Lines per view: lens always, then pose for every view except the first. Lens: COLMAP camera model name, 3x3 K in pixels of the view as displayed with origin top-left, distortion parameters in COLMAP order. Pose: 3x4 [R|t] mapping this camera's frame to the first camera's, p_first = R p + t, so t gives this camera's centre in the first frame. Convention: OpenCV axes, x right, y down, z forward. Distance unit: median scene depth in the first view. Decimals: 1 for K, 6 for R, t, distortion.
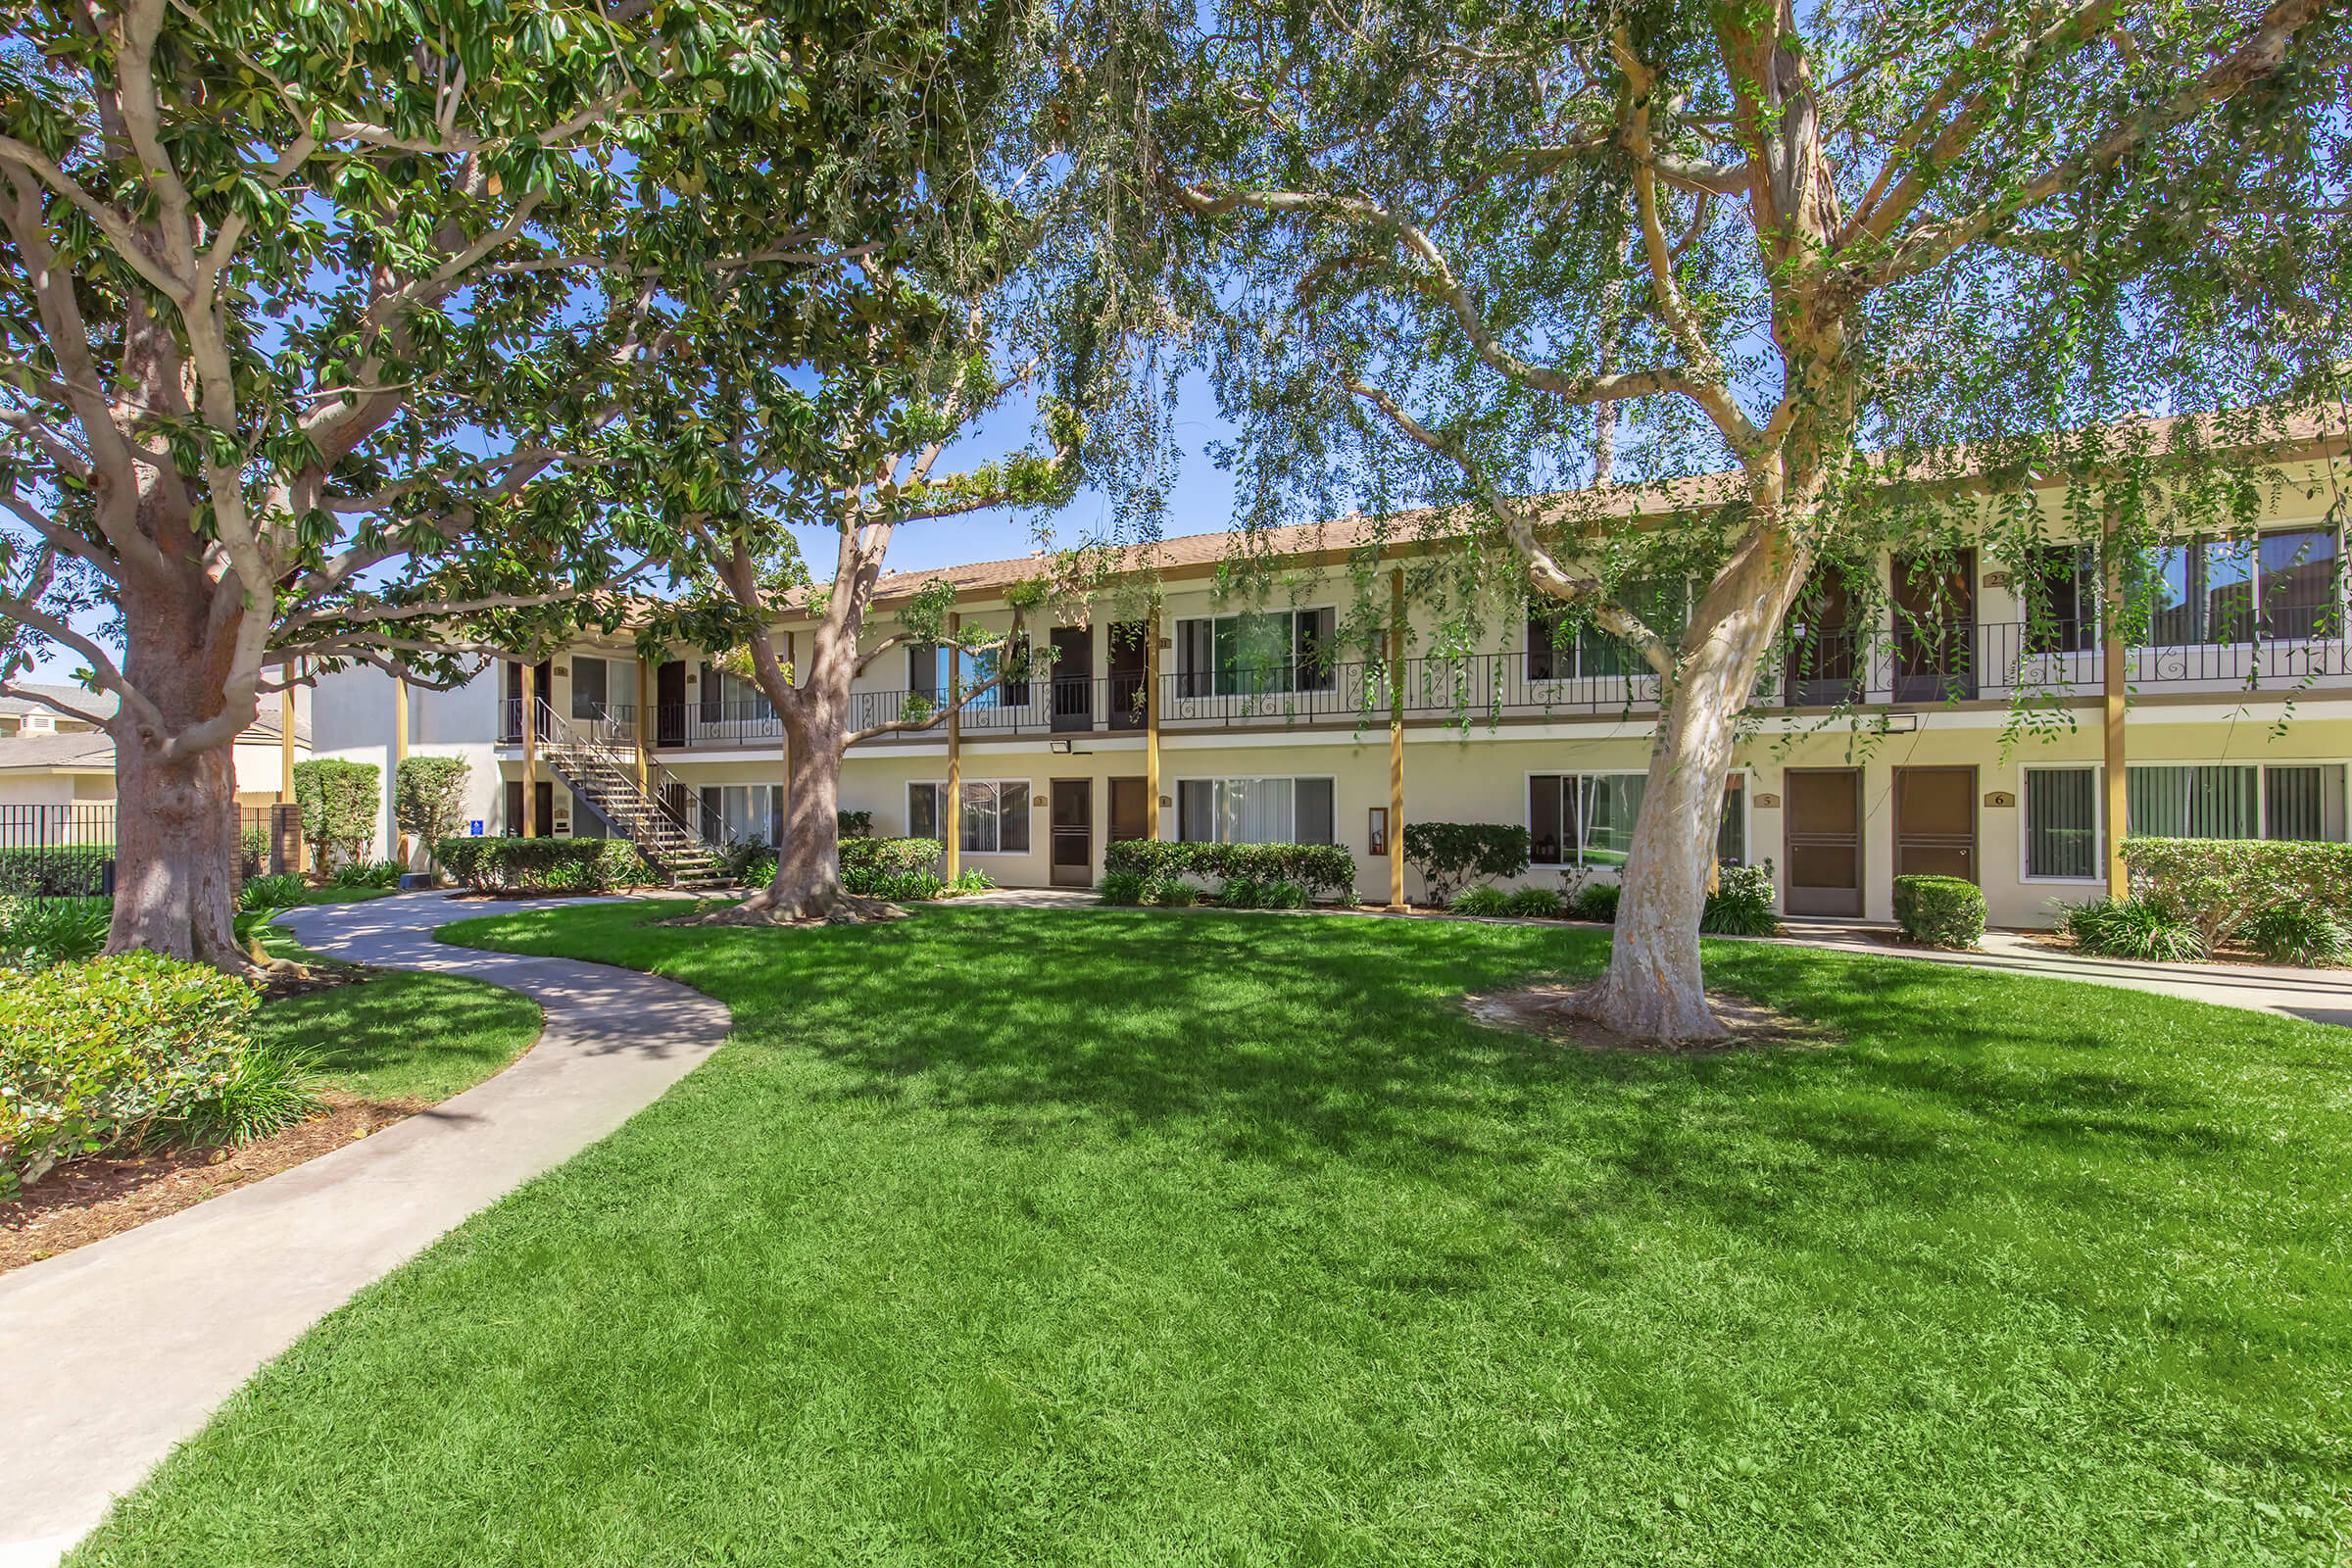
lens RADIAL K [[1068.4, 0, 1163.4], [0, 1068.4, 794.1], [0, 0, 1]] dist [0.004106, -0.000267]
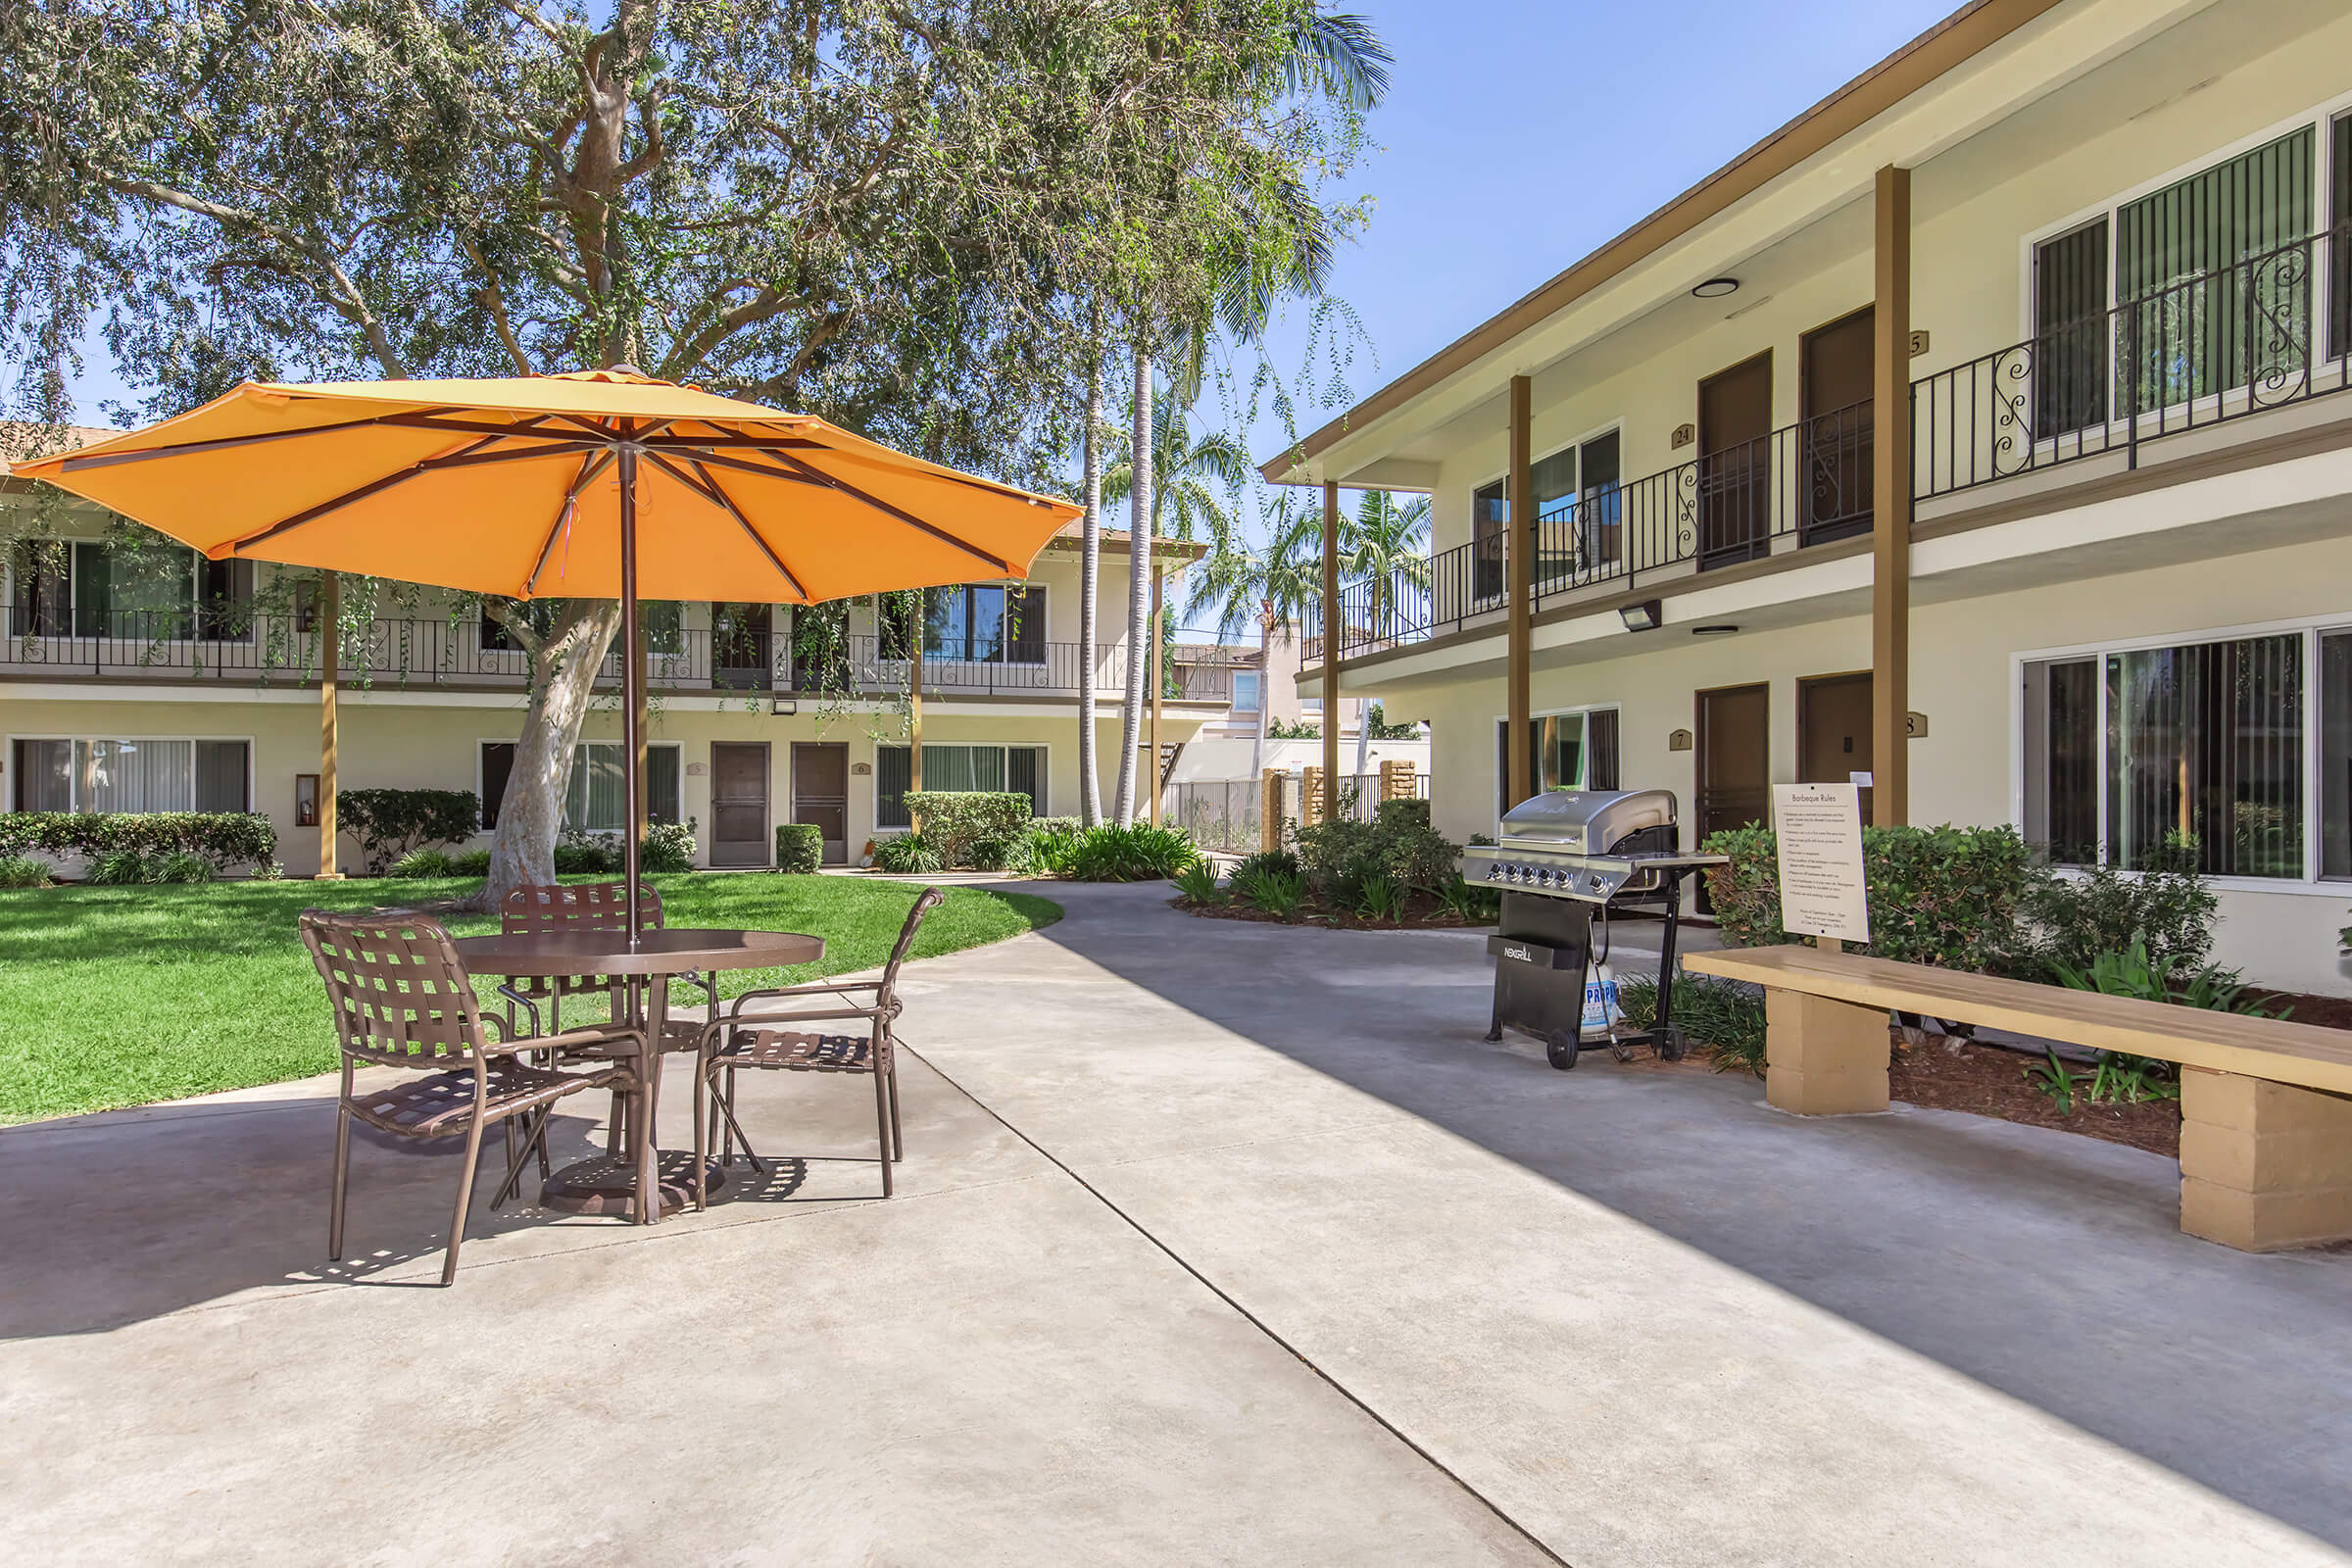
lens RADIAL K [[1223.8, 0, 1101.0], [0, 1223.8, 780.8], [0, 0, 1]] dist [0.001140, 0.000114]
pose [[0.720760, 0.004292, 0.693171, -0.041307], [-0.005056, 0.999987, -0.000934, 0.018053], [-0.693166, -0.002831, 0.720772, -0.261263]]
